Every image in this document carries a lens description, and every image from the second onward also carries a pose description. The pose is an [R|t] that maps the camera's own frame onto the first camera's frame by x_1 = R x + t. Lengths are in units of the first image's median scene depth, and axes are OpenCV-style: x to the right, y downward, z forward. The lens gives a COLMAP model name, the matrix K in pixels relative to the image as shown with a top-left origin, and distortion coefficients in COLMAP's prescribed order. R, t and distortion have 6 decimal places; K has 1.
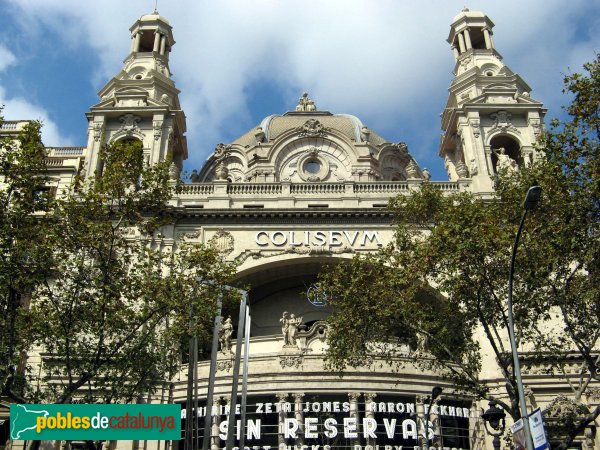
lens RADIAL K [[644.8, 0, 301.6], [0, 644.8, 176.5], [0, 0, 1]] dist [-0.064048, -0.002749]
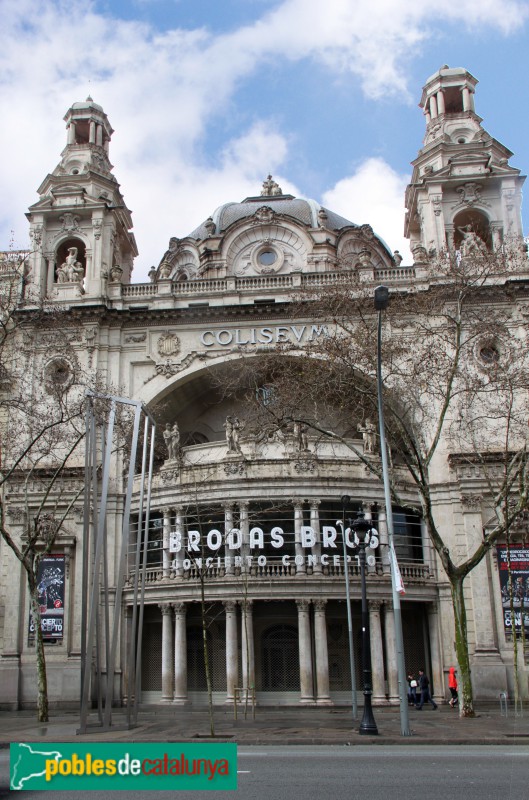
lens RADIAL K [[704.9, 0, 262.0], [0, 704.9, 317.4], [0, 0, 1]] dist [-0.005217, 0.000734]
pose [[0.994926, -0.050798, -0.086840, 0.102392], [0.056889, 0.995982, 0.069159, -0.000578], [0.082978, -0.073749, 0.993819, -0.005450]]
